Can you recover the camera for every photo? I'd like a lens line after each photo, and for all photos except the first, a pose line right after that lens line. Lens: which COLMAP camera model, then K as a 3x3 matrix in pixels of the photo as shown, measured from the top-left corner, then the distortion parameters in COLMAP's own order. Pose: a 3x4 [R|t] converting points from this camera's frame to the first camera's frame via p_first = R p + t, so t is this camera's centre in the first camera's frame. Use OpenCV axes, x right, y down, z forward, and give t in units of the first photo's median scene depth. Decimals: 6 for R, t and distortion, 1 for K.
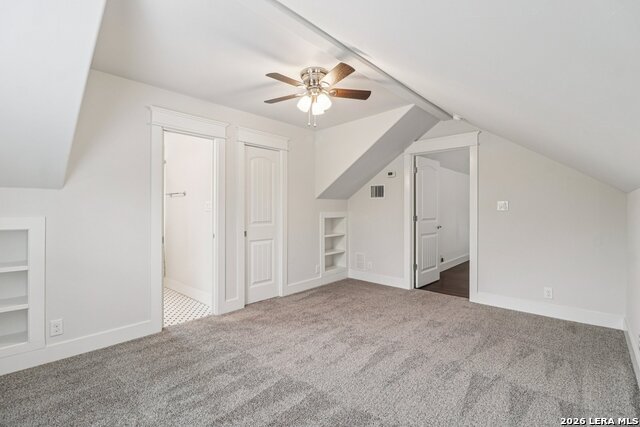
lens RADIAL K [[304.1, 0, 317.6], [0, 304.1, 213.9], [0, 0, 1]] dist [0.001622, -0.000541]
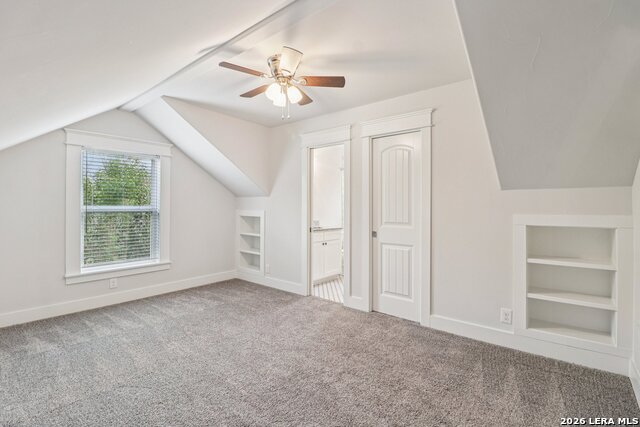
lens RADIAL K [[304.1, 0, 316.7], [0, 304.1, 209.1], [0, 0, 1]] dist [0.001622, -0.000541]
pose [[0.038155, 0.010410, -0.999218, 0.668263], [-0.018496, 0.999782, 0.009710, -0.016326], [0.999101, 0.018111, 0.038339, 0.770940]]
